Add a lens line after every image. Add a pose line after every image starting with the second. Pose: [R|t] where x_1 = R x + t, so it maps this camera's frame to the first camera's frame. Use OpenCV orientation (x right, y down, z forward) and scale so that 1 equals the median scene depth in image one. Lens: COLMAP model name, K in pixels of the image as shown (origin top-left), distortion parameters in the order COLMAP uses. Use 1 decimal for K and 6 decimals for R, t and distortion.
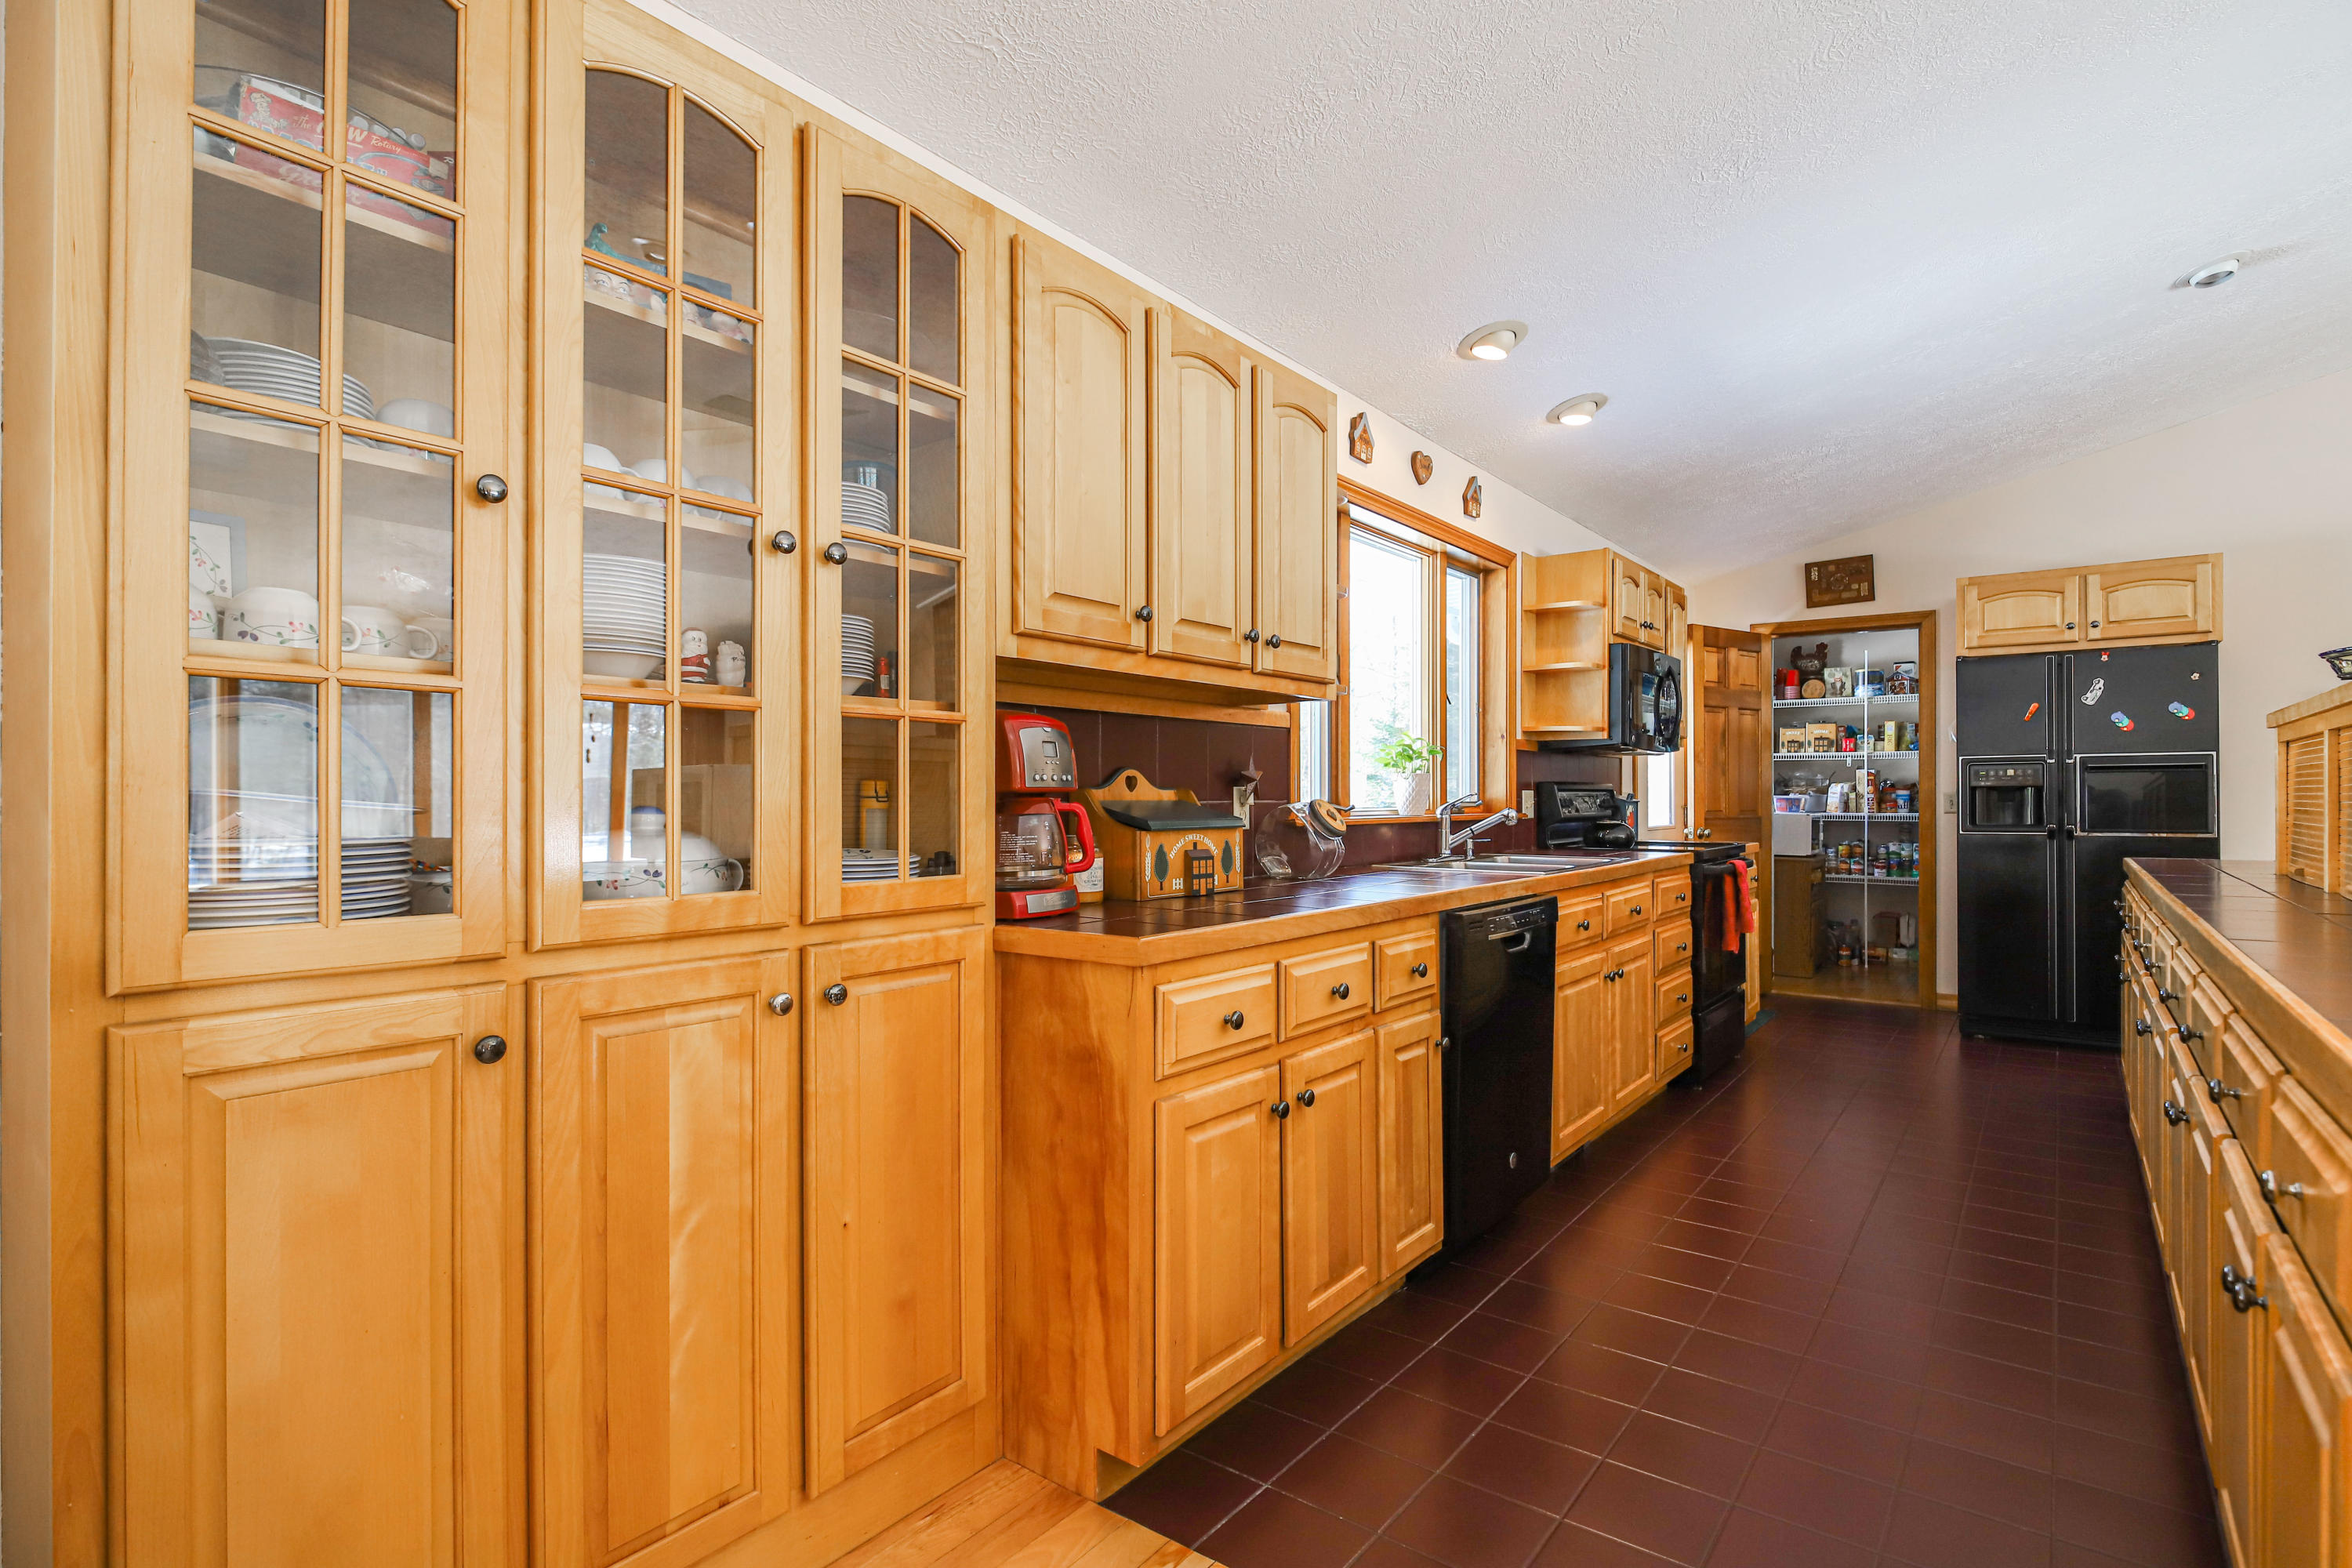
lens RADIAL K [[1143.7, 0, 1181.5], [0, 1143.7, 792.6], [0, 0, 1]] dist [-0.002932, -0.000591]
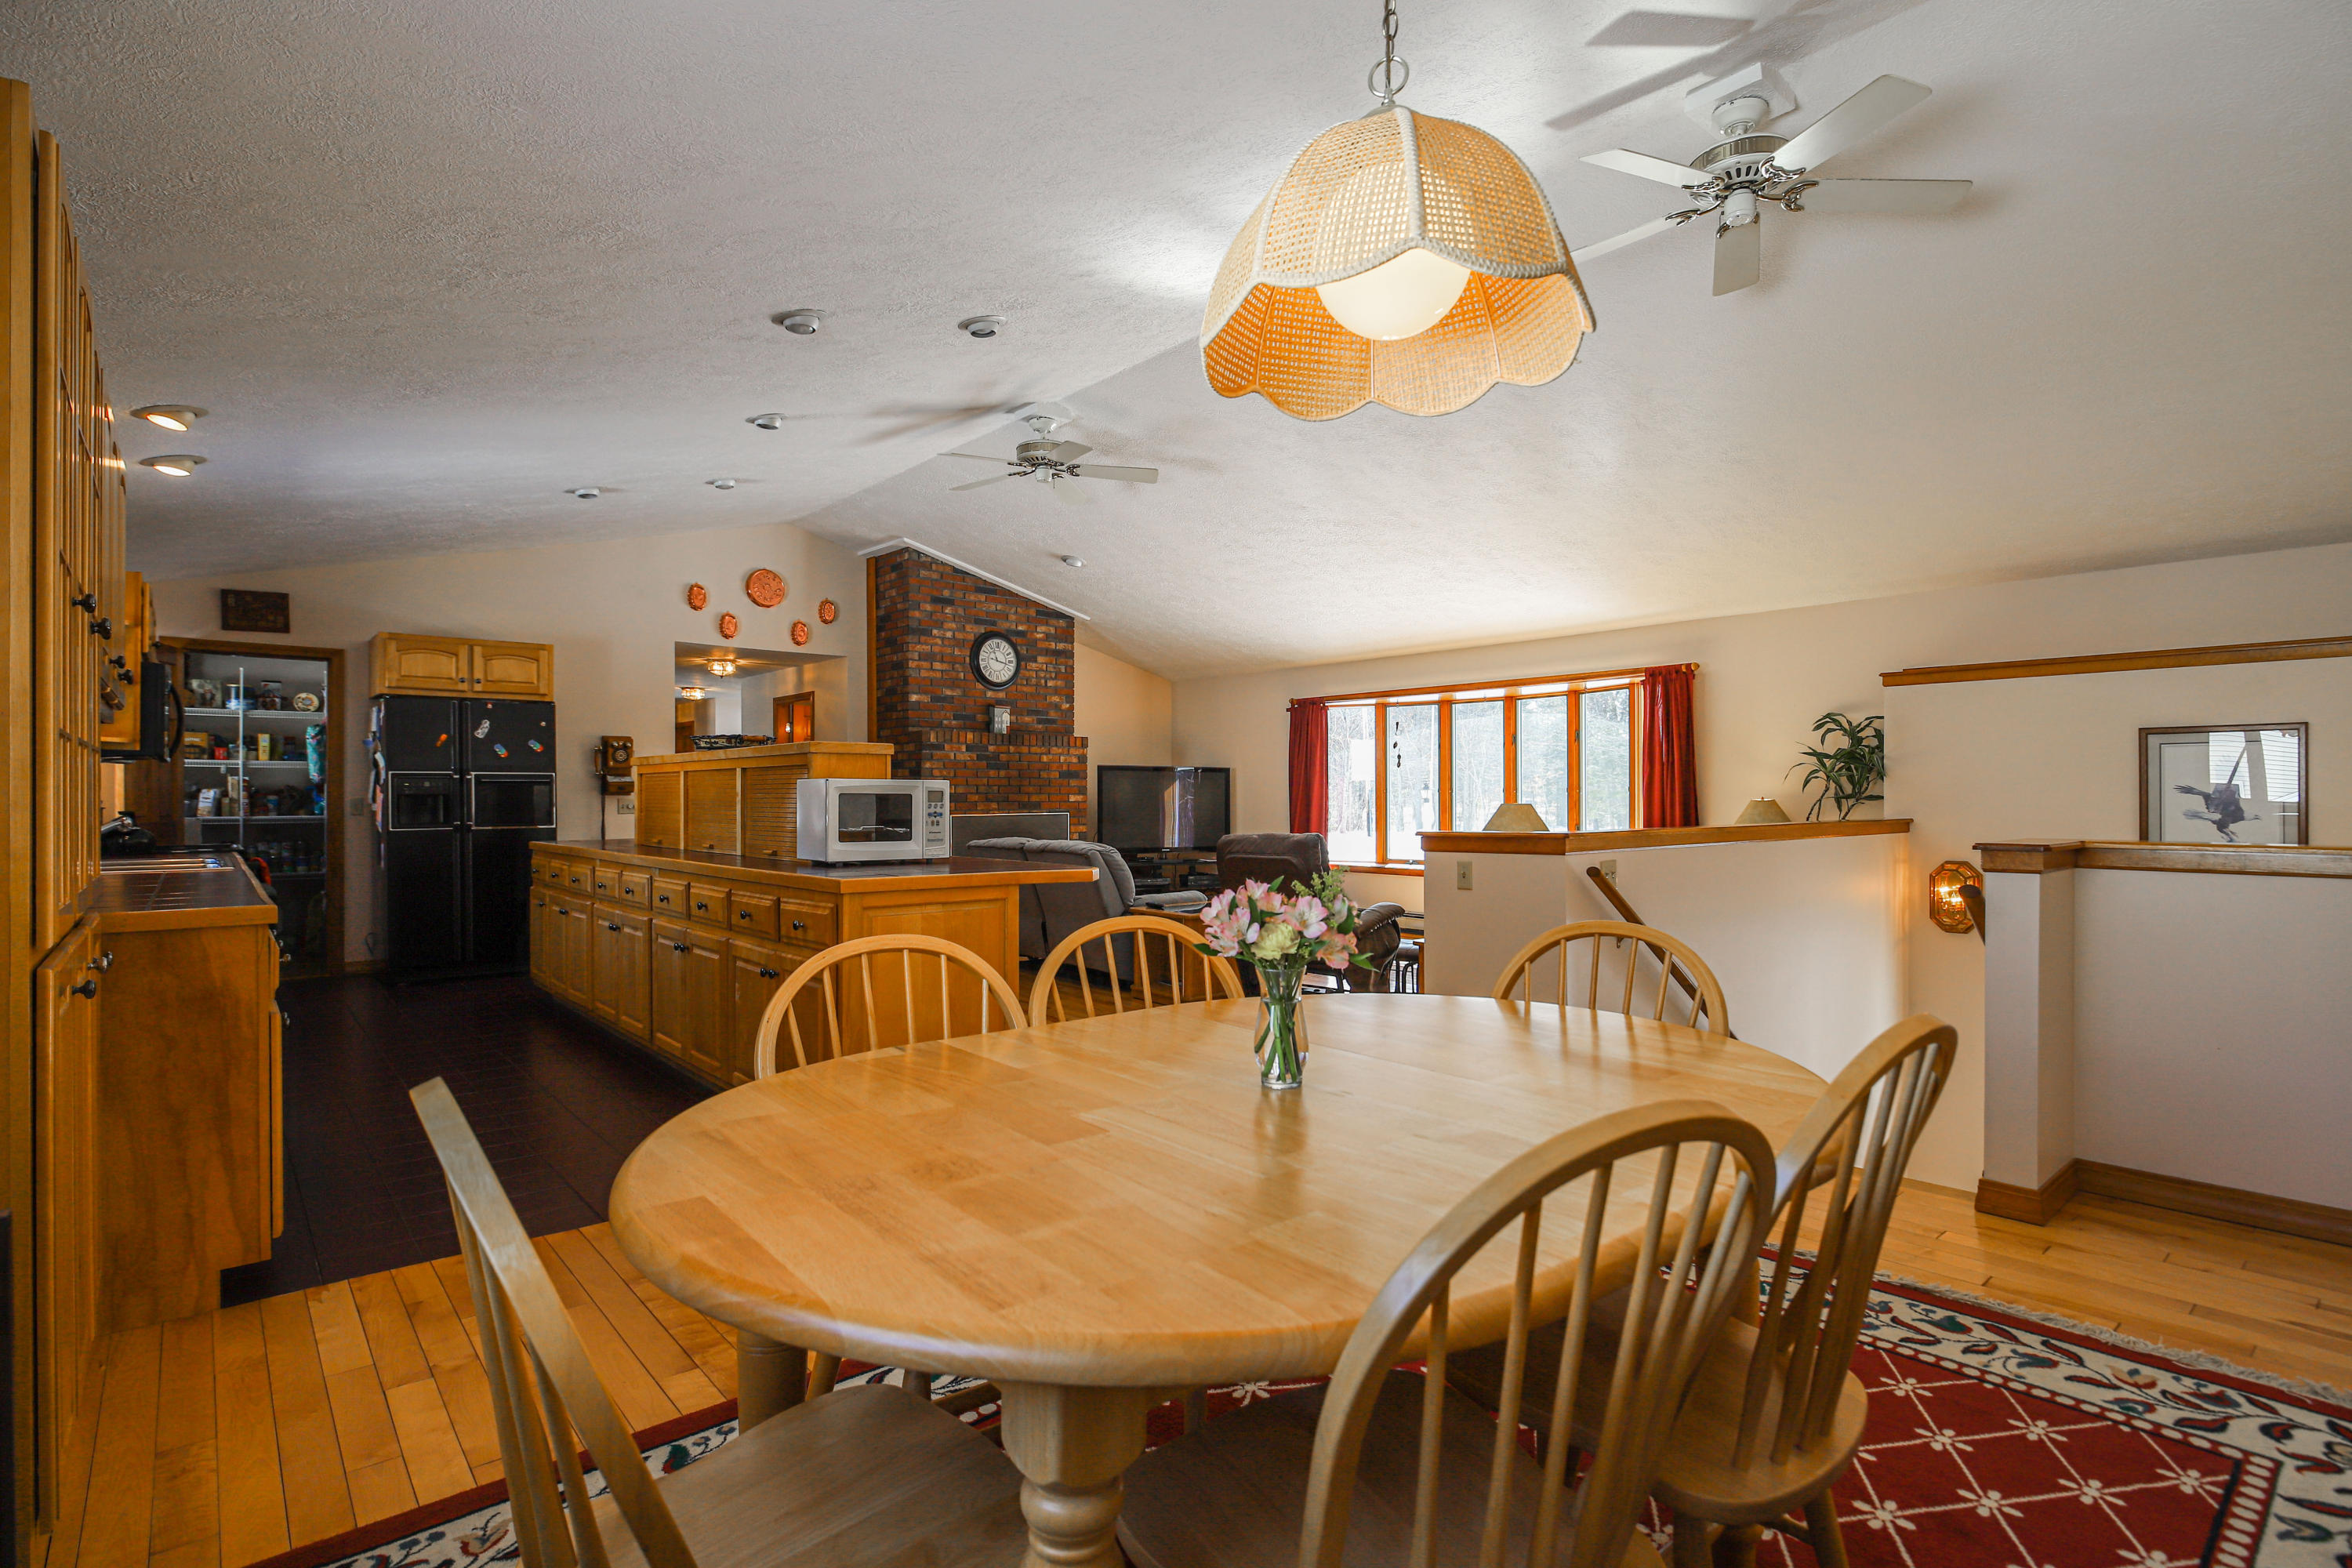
lens RADIAL K [[1143.7, 0, 1181.5], [0, 1143.7, 792.6], [0, 0, 1]] dist [-0.002932, -0.000591]
pose [[0.207211, 0.003589, 0.978290, -0.393103], [-0.002870, 0.999991, -0.003060, -0.005668], [-0.978292, -0.002174, 0.207220, -0.148771]]
